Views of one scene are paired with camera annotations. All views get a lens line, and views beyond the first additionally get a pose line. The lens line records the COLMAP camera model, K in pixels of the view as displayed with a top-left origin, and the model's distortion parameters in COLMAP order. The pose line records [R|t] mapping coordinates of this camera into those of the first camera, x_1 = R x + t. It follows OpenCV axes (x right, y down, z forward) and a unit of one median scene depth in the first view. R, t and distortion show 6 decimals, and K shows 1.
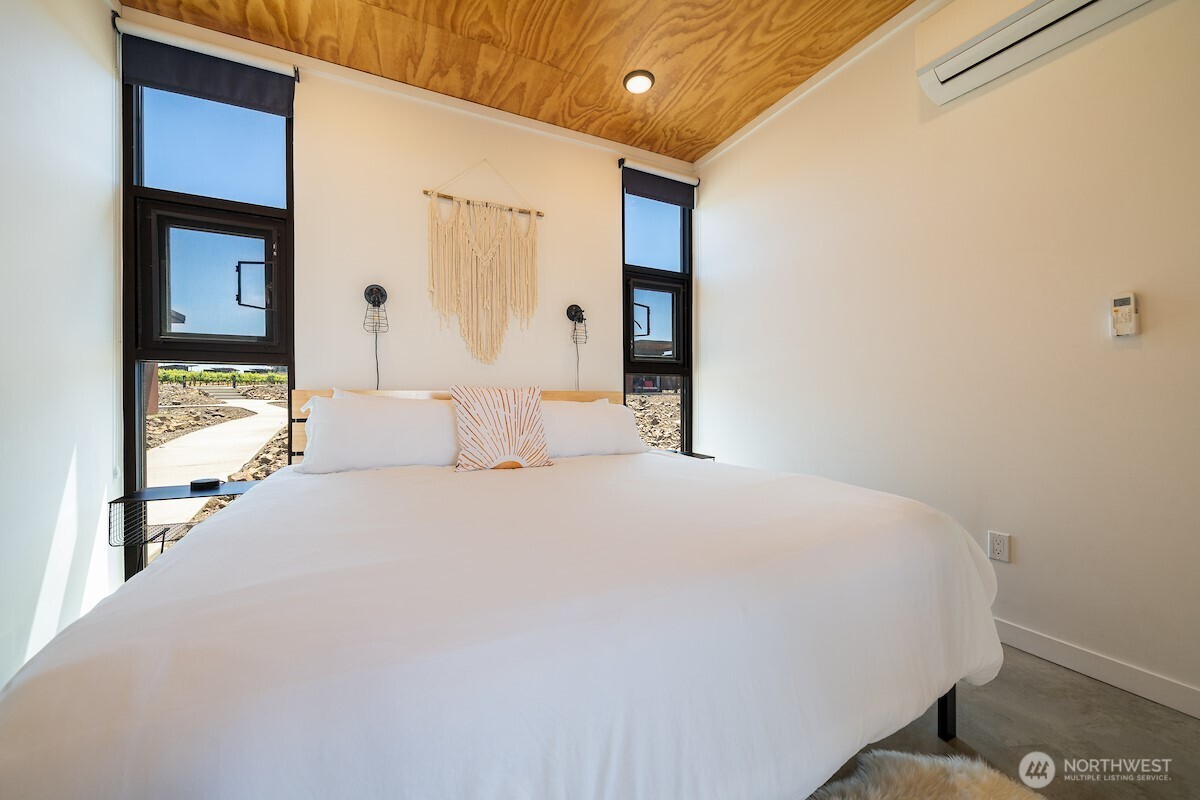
lens RADIAL K [[454.7, 0, 595.4], [0, 454.7, 397.9], [0, 0, 1]] dist [-0.001204, -0.000530]
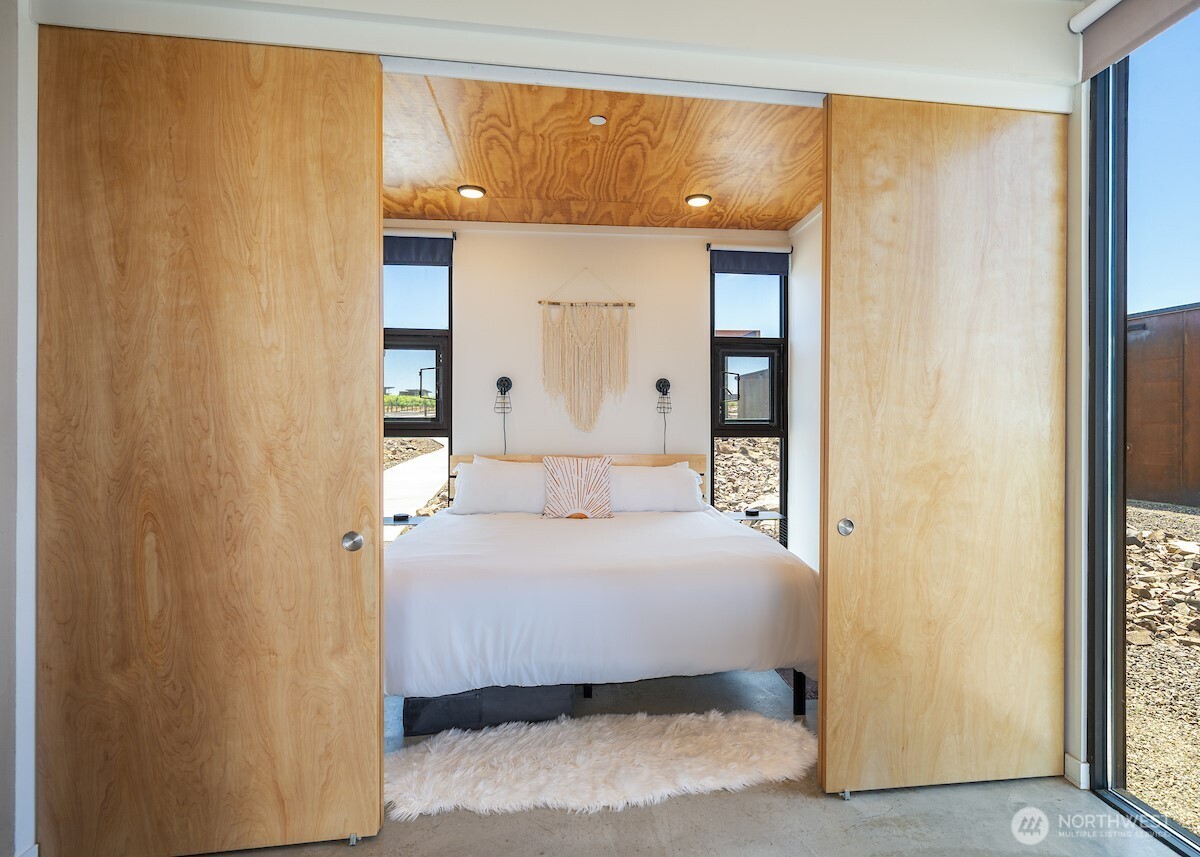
lens RADIAL K [[537.2, 0, 603.9], [0, 537.2, 431.3], [0, 0, 1]] dist [-0.009566, -0.000051]
pose [[0.940052, 0.001457, -0.341028, 0.325631], [-0.003067, 0.999987, -0.004182, -0.076713], [0.341017, 0.004978, 0.940044, -0.383532]]
